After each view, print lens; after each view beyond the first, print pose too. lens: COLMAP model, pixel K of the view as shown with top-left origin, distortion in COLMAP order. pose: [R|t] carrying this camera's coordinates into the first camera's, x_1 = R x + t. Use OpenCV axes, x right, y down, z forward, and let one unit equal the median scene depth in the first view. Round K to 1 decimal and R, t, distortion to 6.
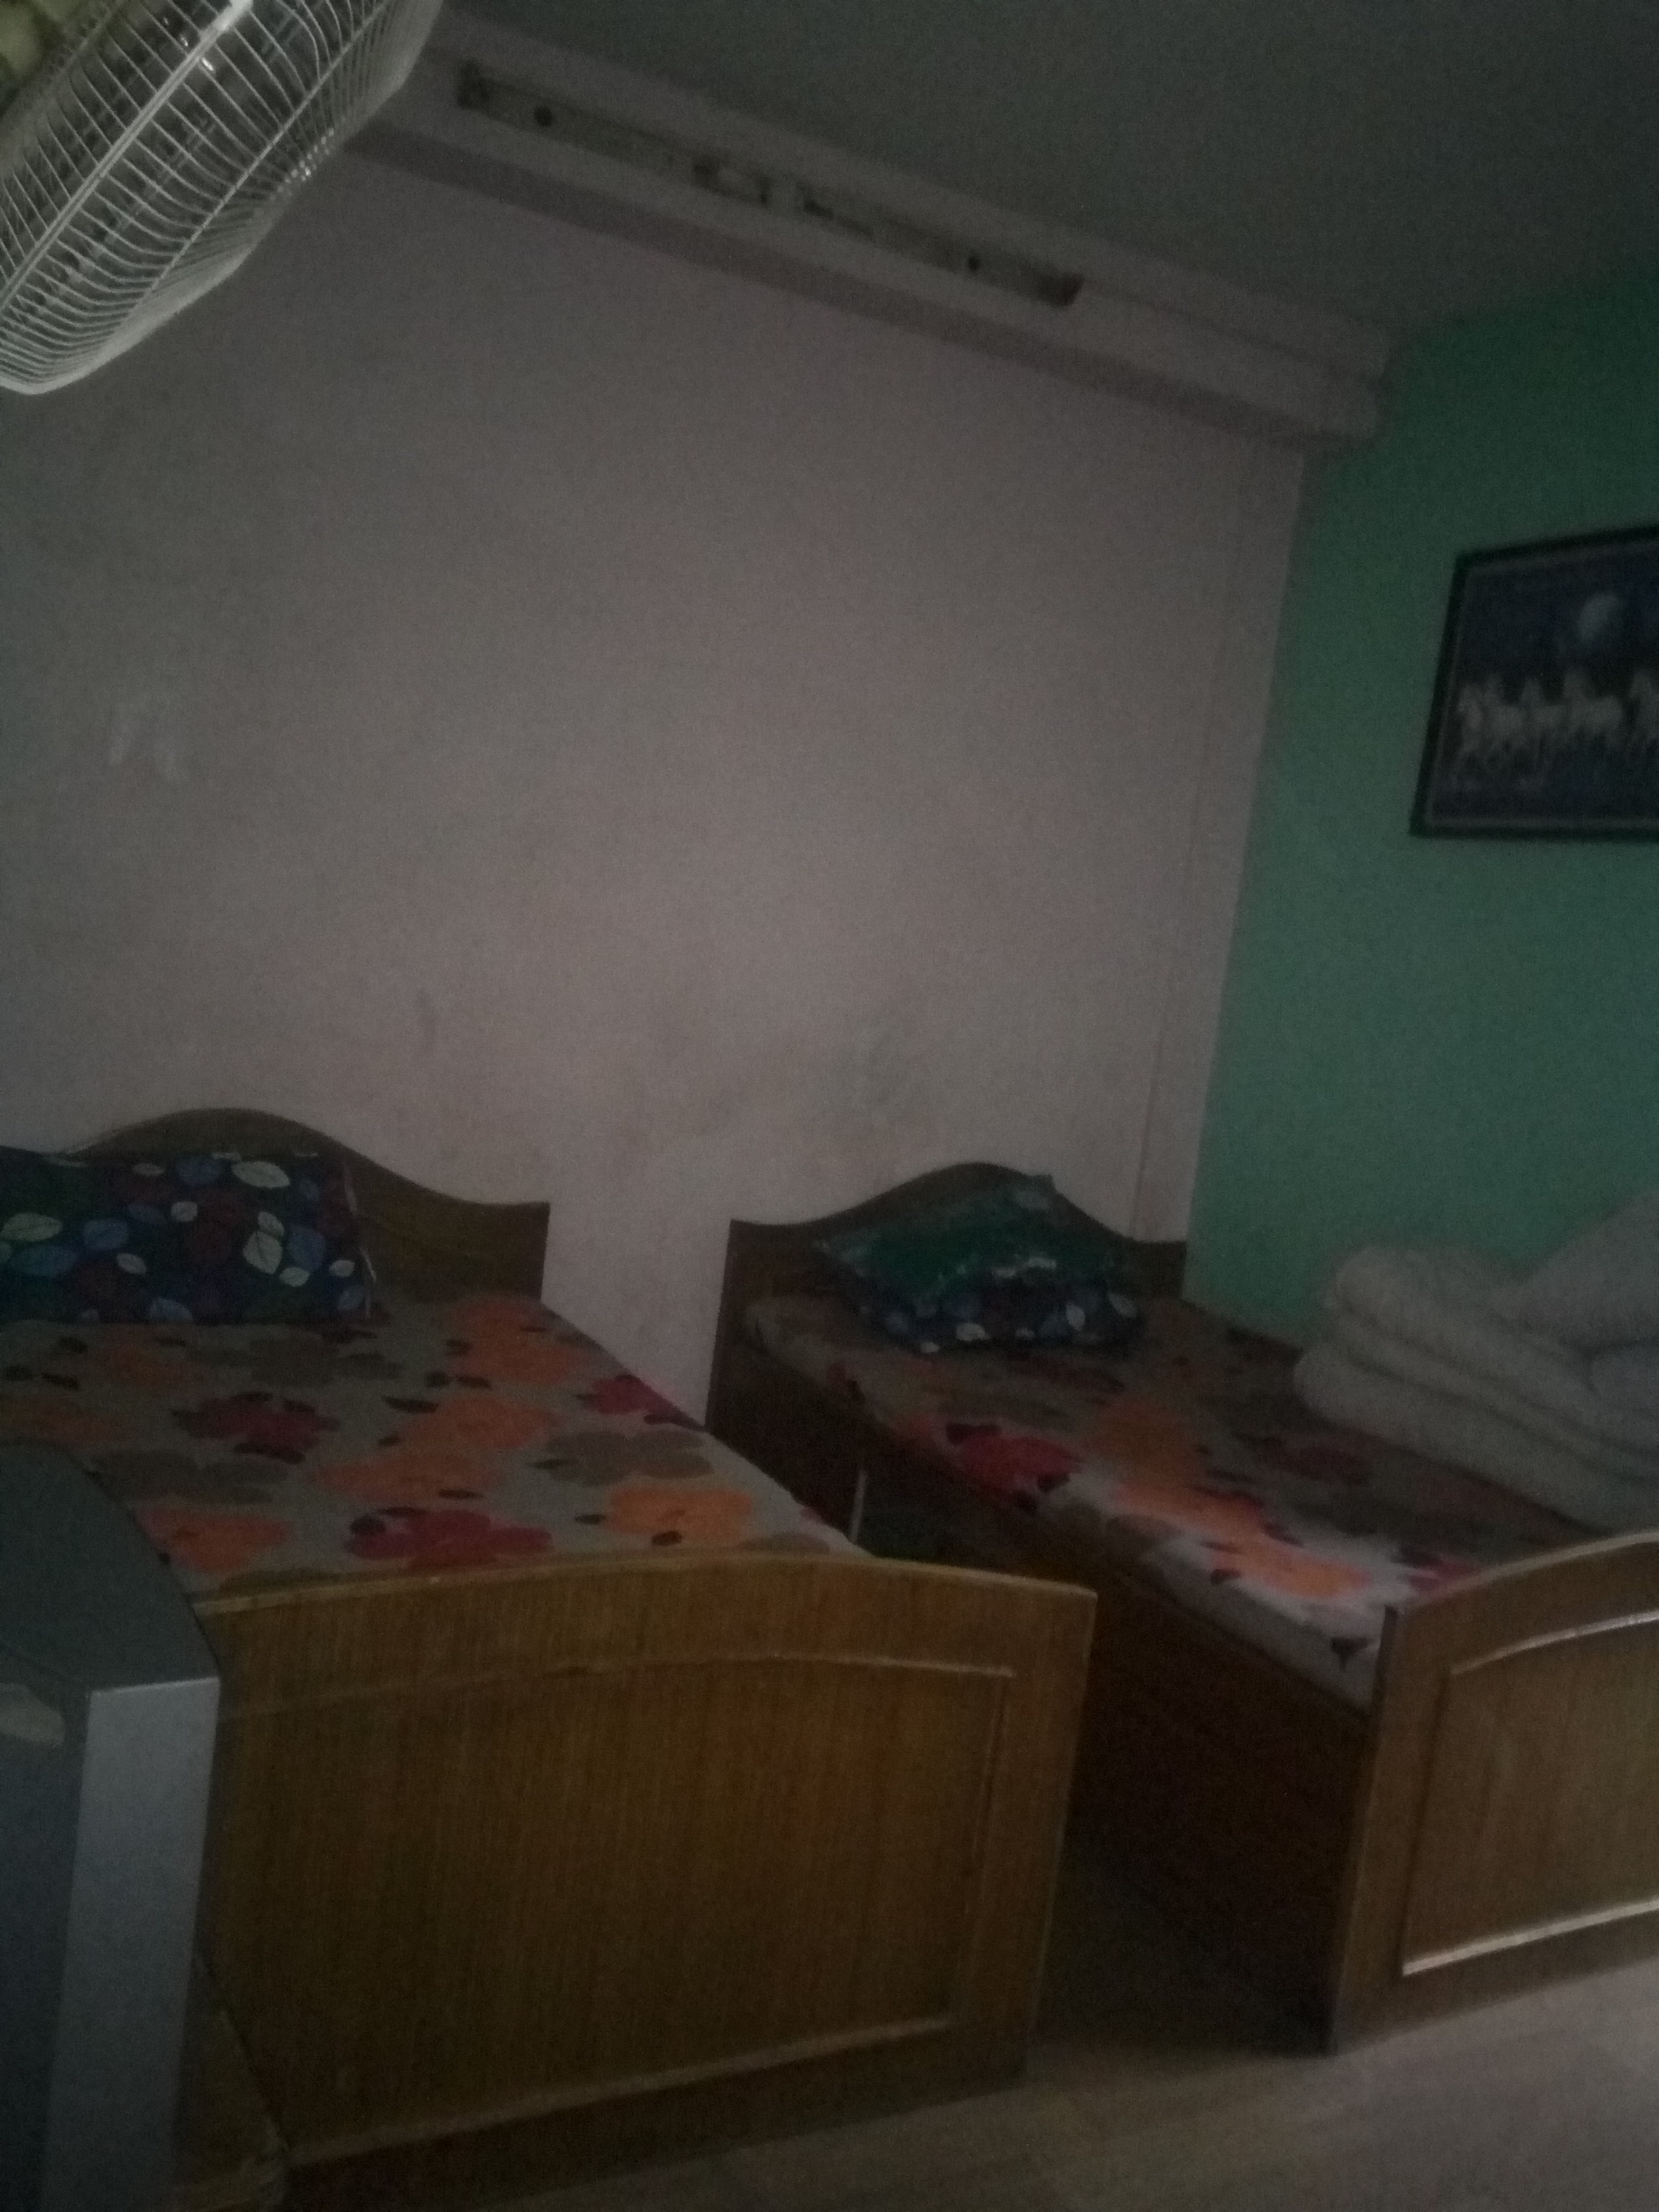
lens RADIAL K [[1797.7, 0, 829.5], [0, 1797.7, 1106.0], [0, 0, 1]] dist [0.090544, -0.124979]
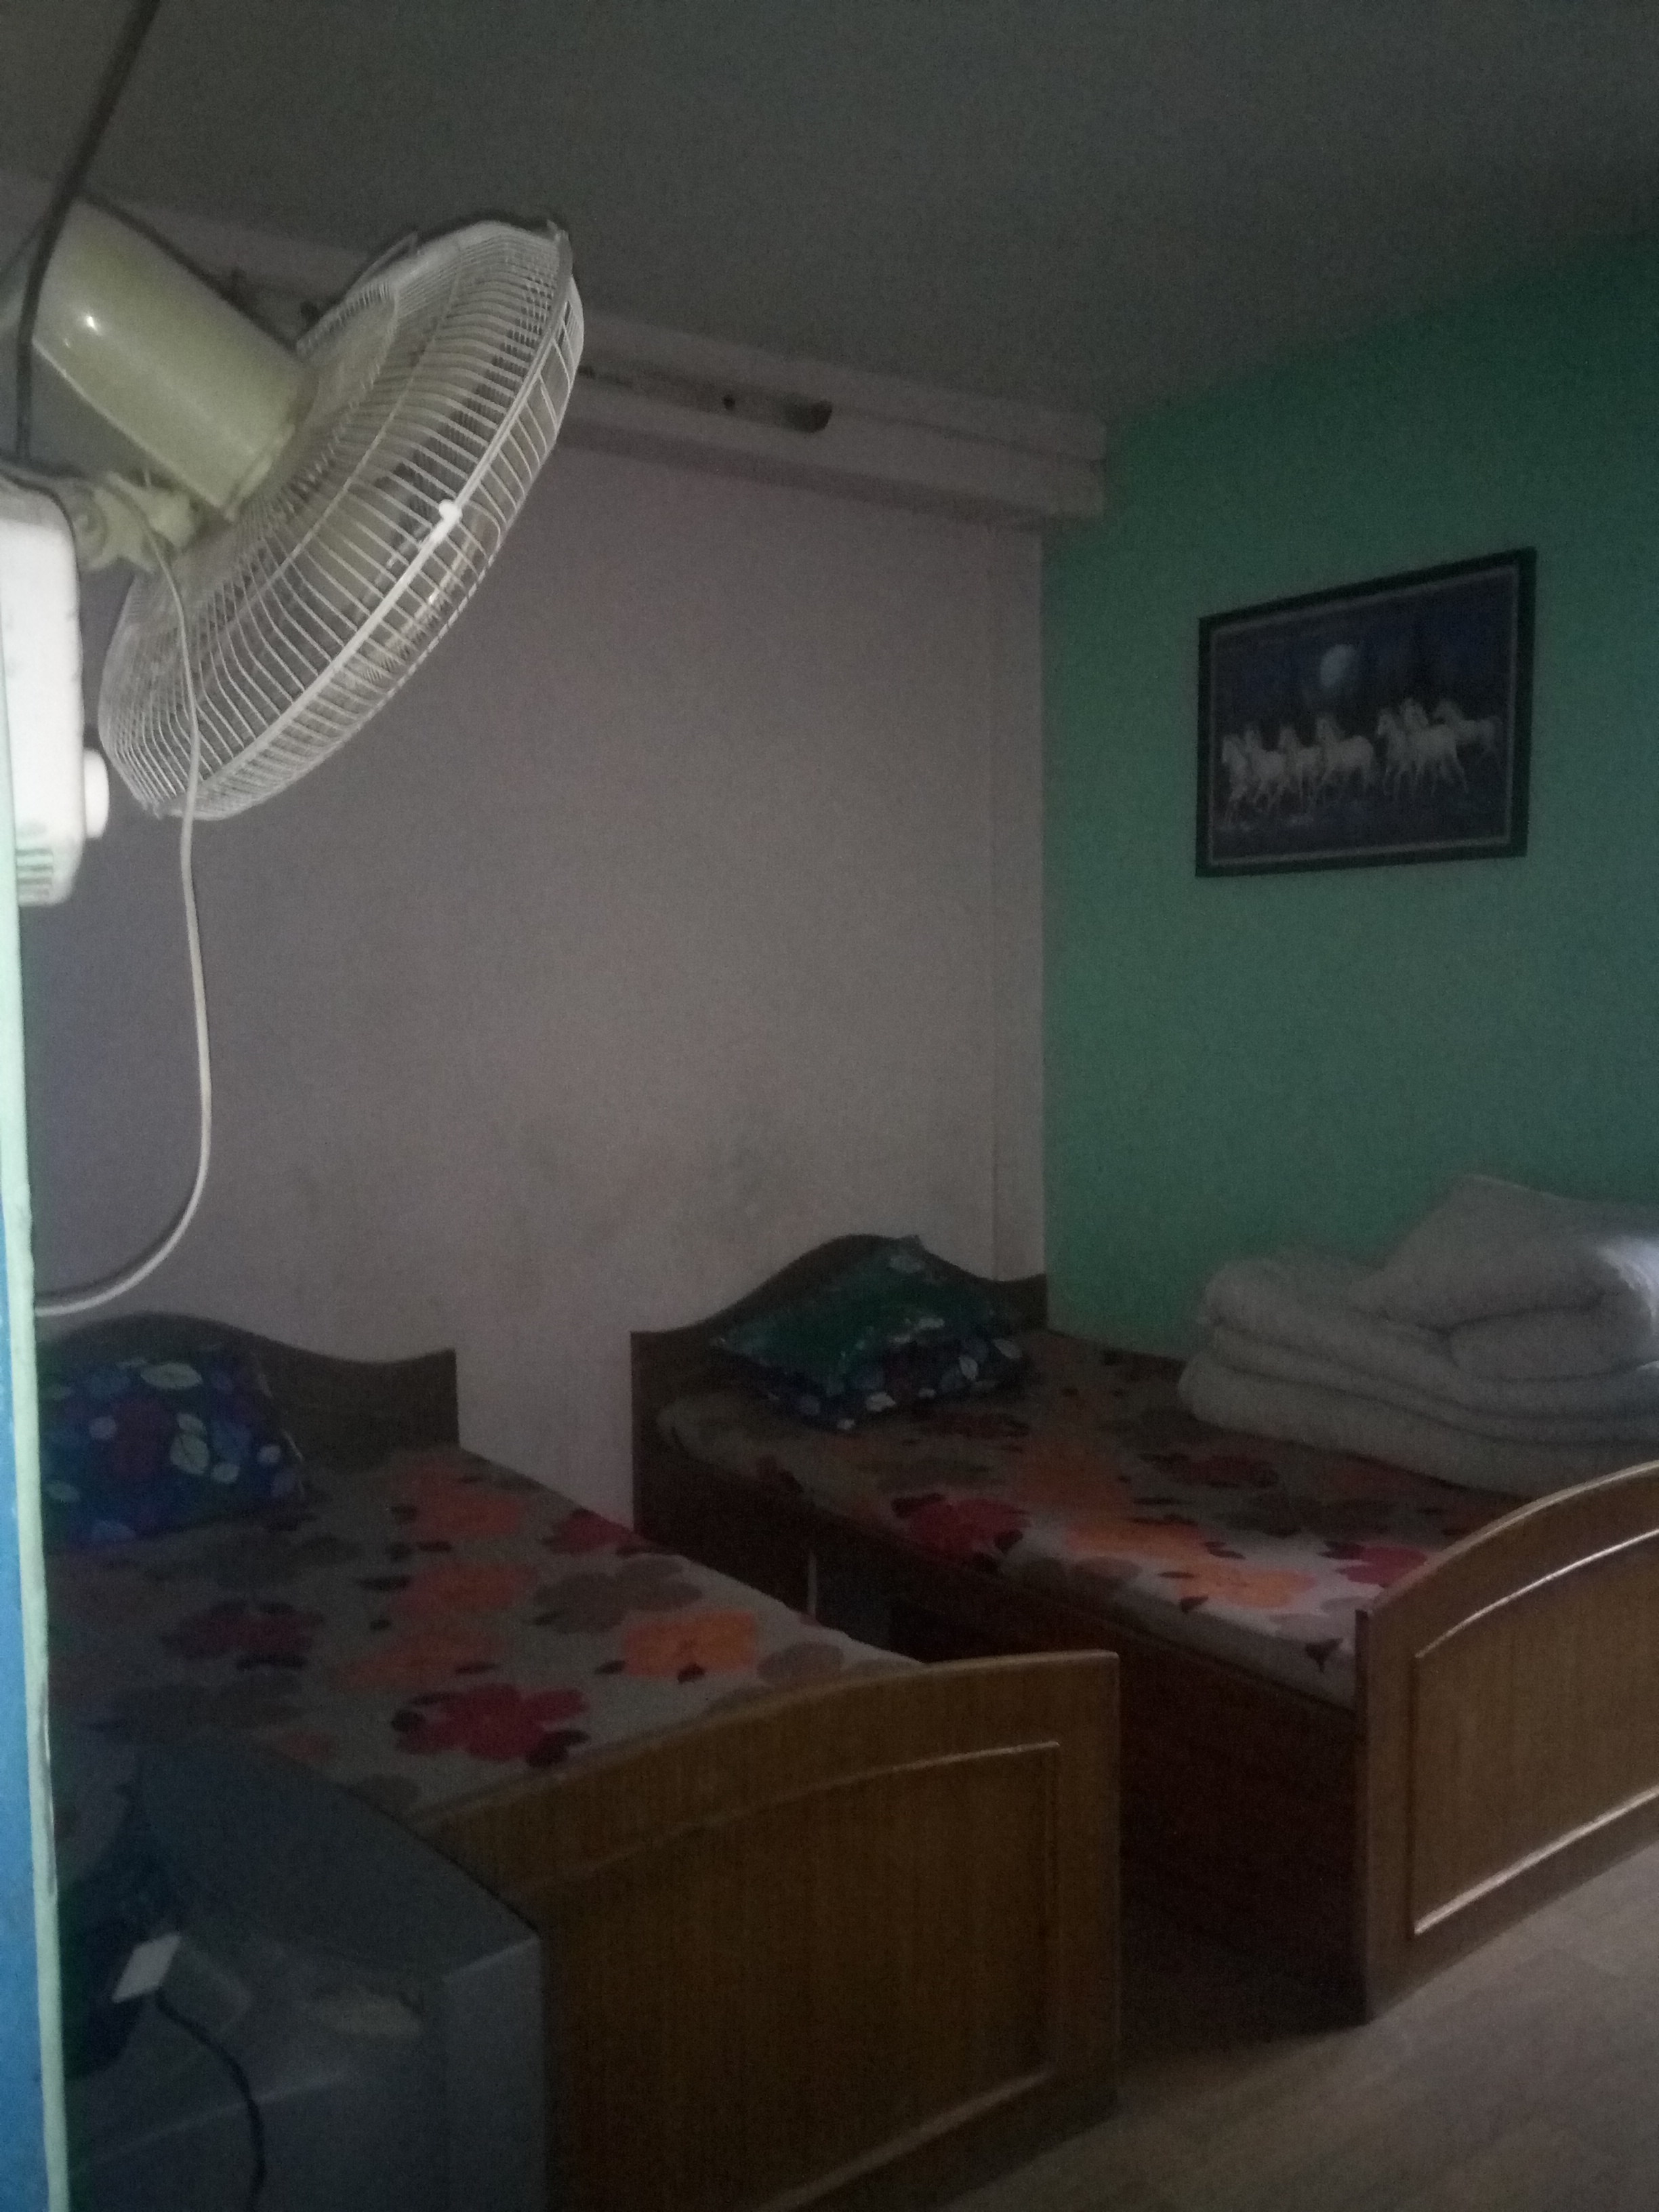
lens RADIAL K [[1797.7, 0, 829.5], [0, 1797.7, 1106.0], [0, 0, 1]] dist [0.090544, -0.124979]
pose [[0.978160, -0.151582, 0.142217, -0.080432], [0.153506, 0.988144, -0.002587, -0.051166], [-0.140139, 0.024362, 0.989832, -0.042329]]
